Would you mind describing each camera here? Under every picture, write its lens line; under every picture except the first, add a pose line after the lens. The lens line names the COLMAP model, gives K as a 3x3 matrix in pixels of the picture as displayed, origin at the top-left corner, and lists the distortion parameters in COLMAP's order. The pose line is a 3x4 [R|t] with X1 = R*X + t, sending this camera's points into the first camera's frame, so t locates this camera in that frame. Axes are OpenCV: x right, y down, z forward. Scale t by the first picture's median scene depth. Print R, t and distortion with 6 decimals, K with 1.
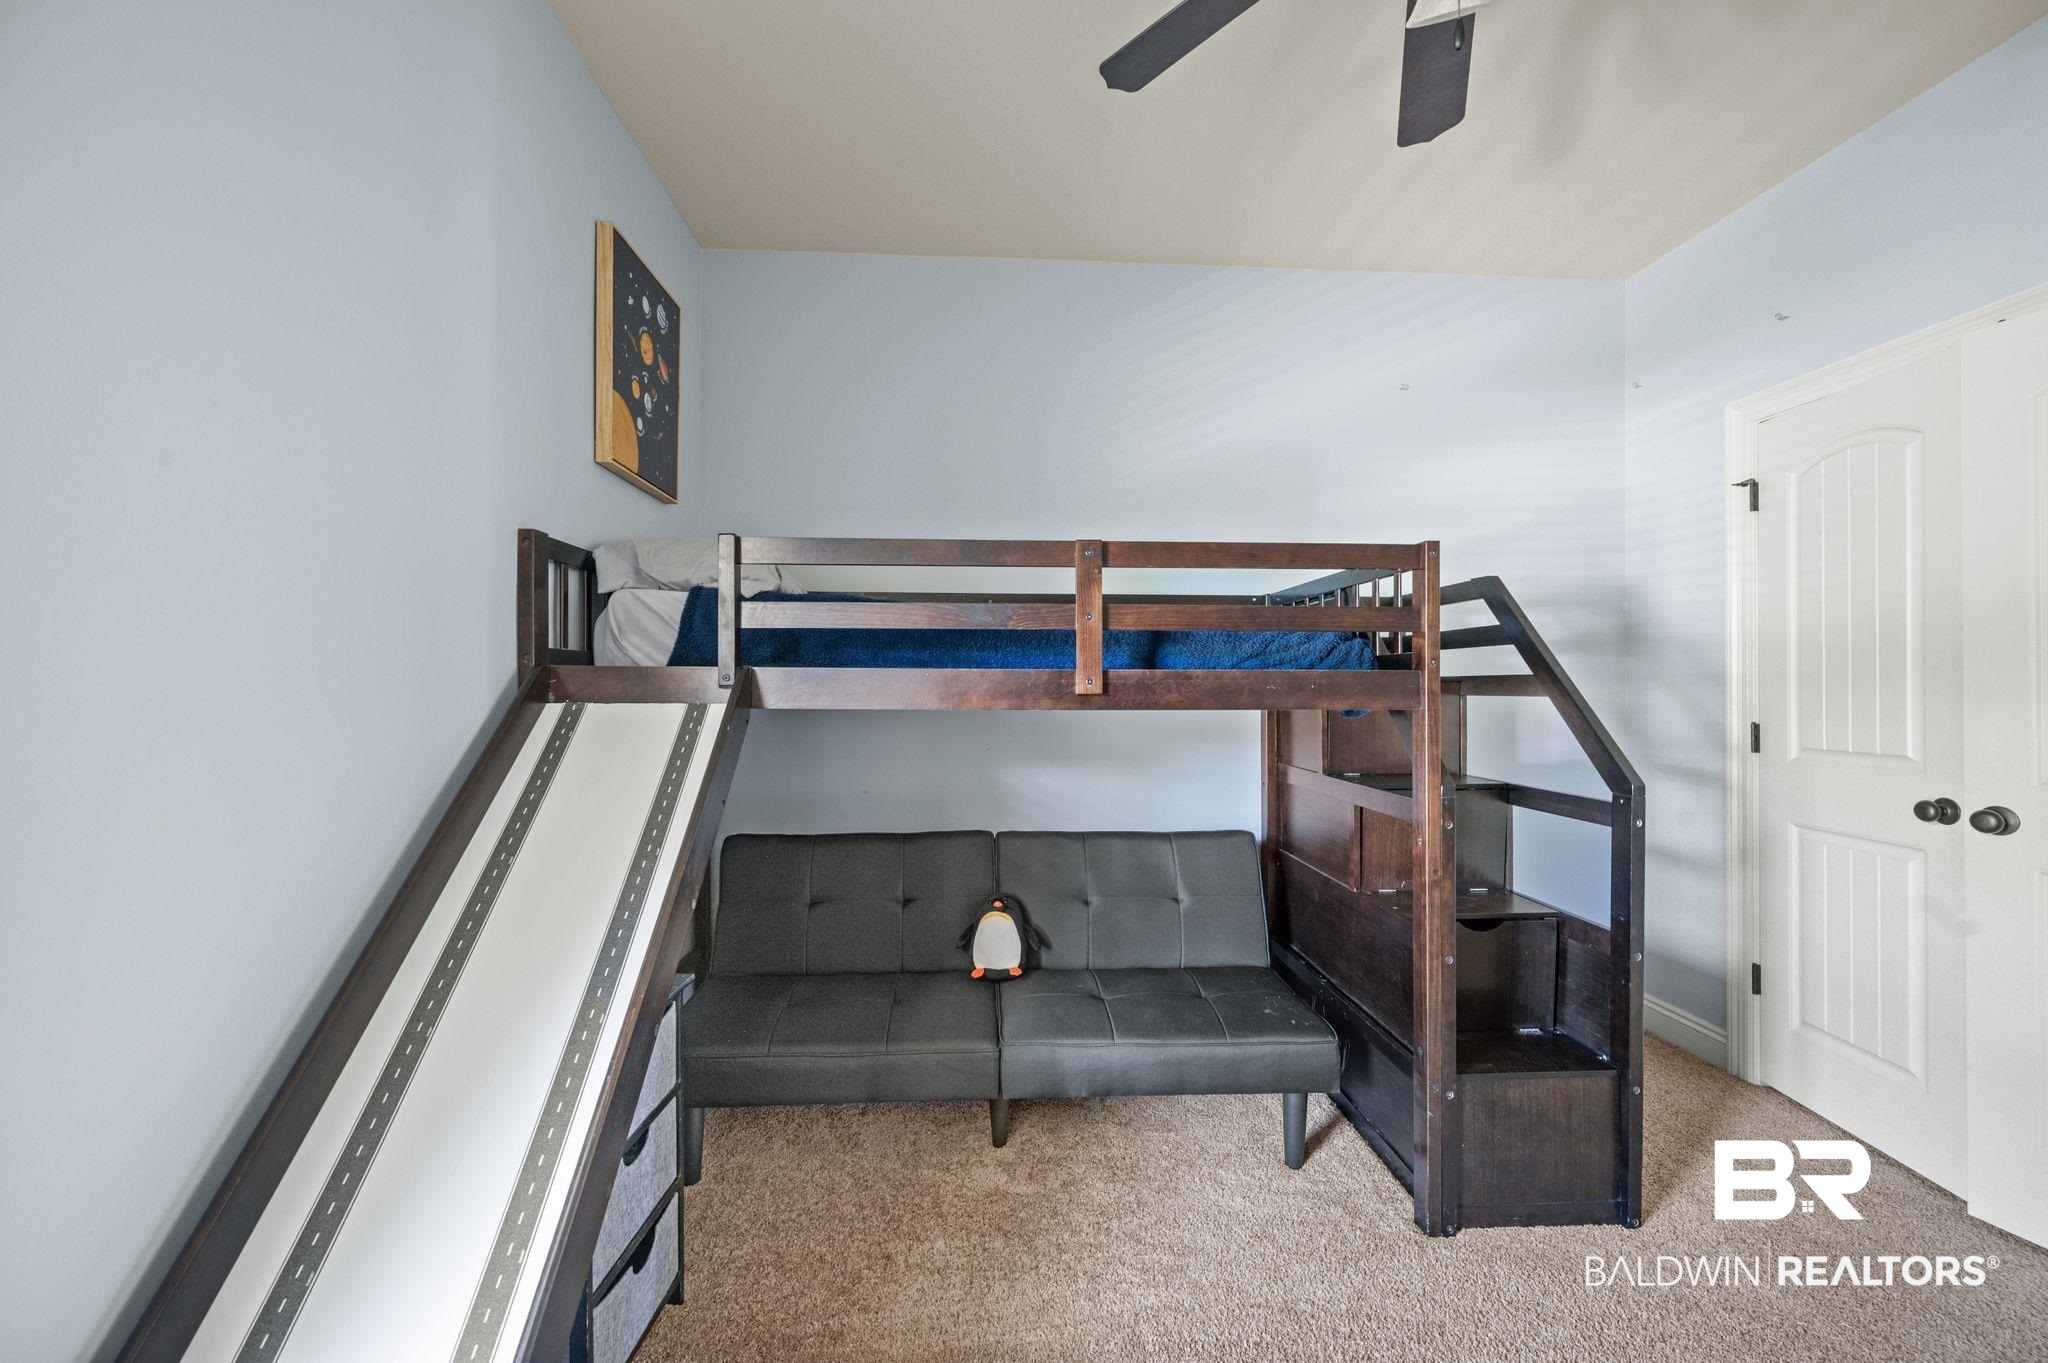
lens RADIAL K [[808.1, 0, 1024.7], [0, 808.1, 680.4], [0, 0, 1]] dist [-0.001081, -0.000006]
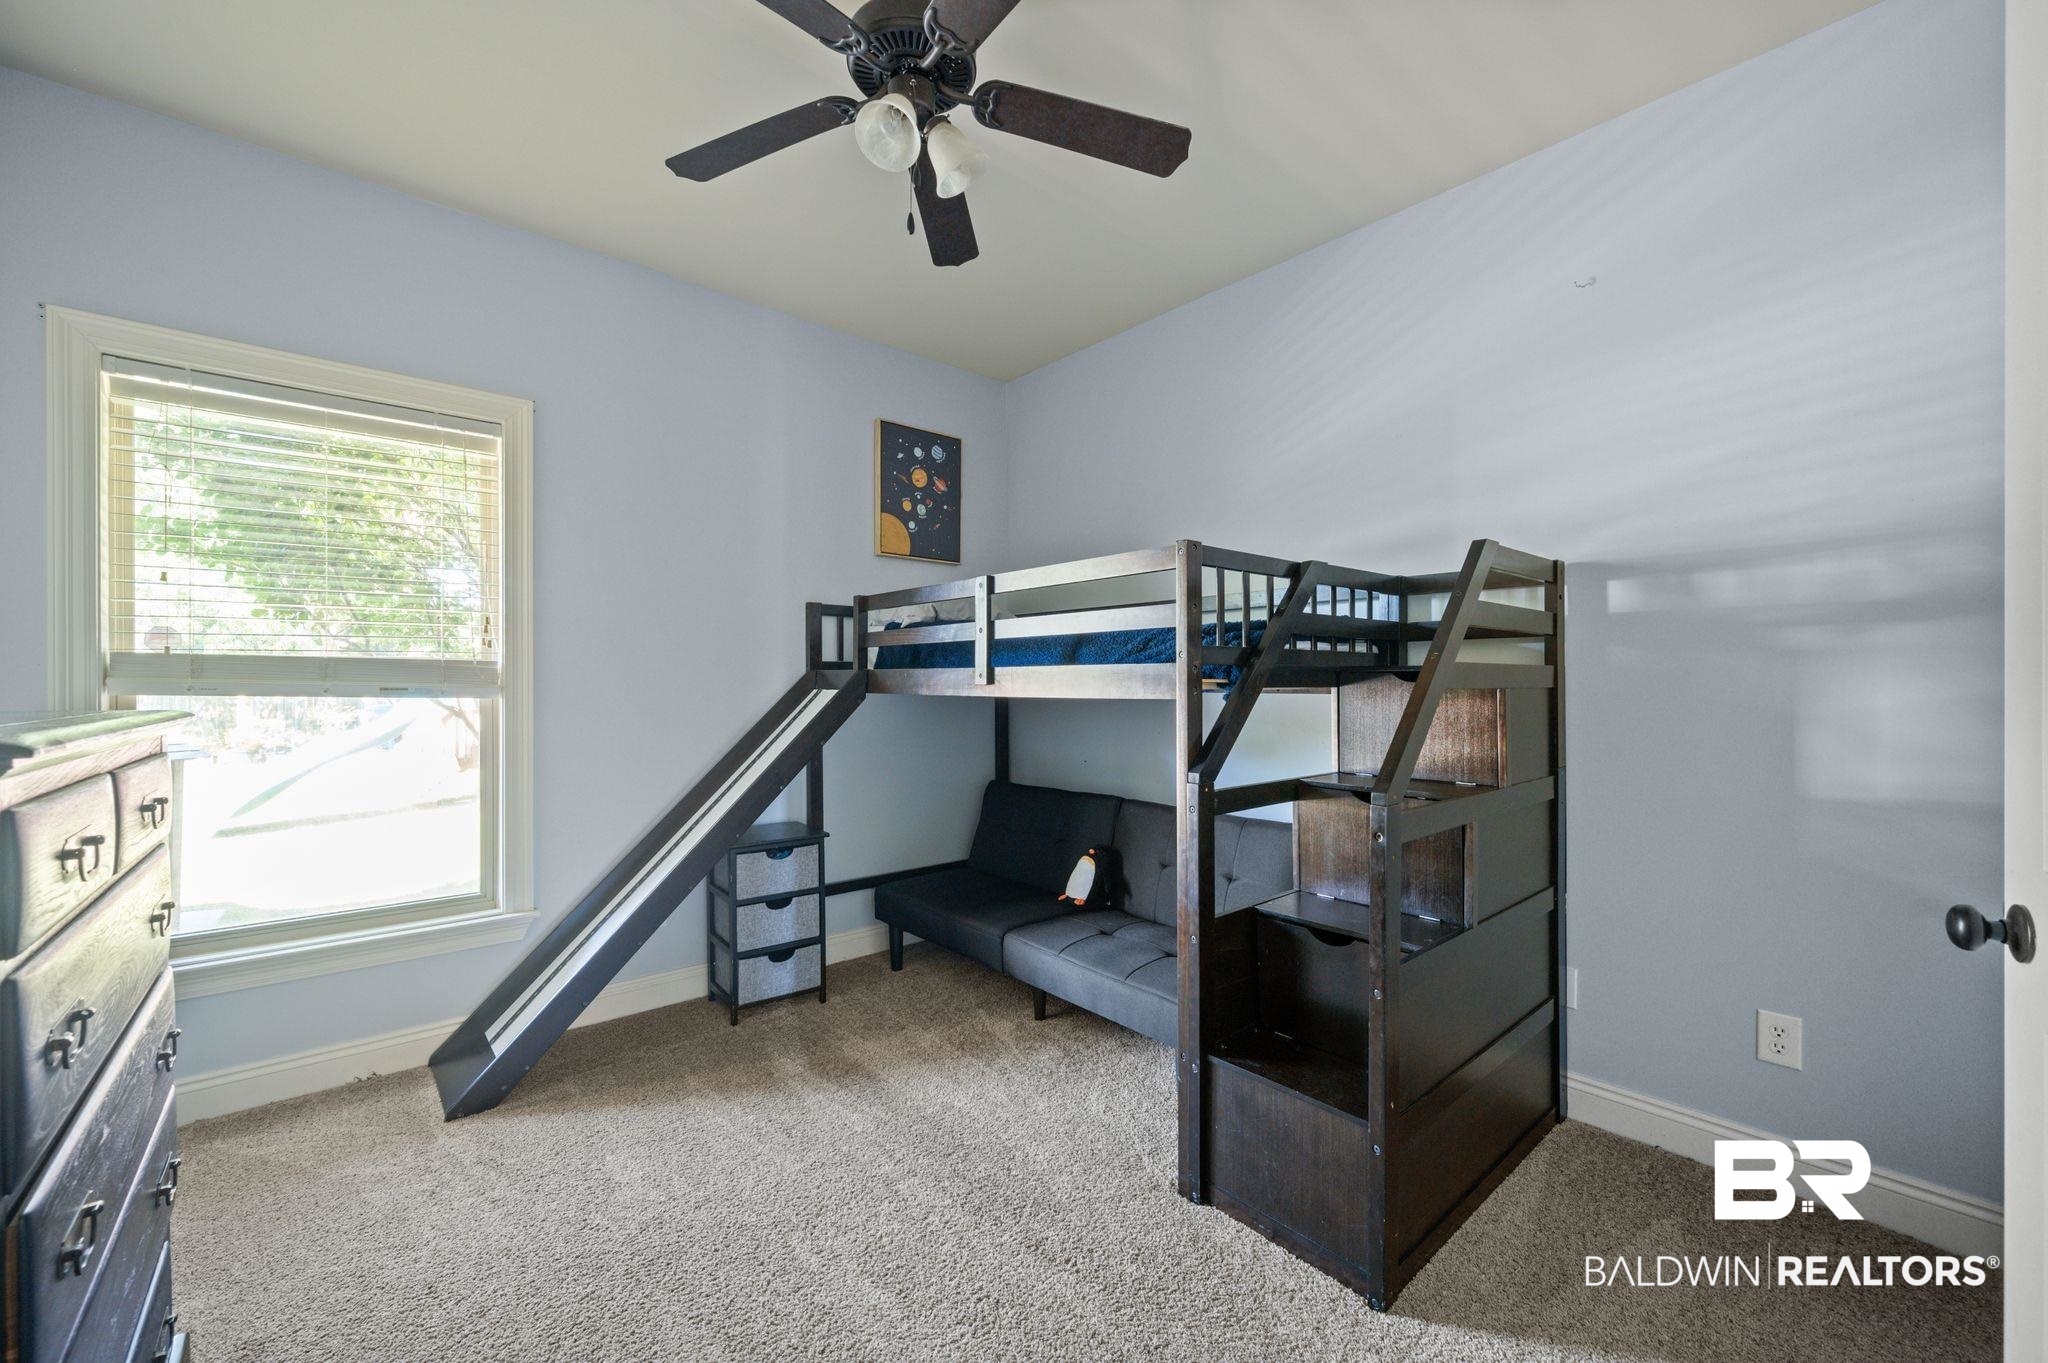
lens RADIAL K [[808.1, 0, 1026.1], [0, 808.1, 685.4], [0, 0, 1]] dist [-0.001081, -0.000006]
pose [[0.607834, -0.001466, -0.794063, 1.013757], [0.009329, 0.999942, 0.005294, 0.009468], [0.794010, -0.010626, 0.607812, 0.165121]]
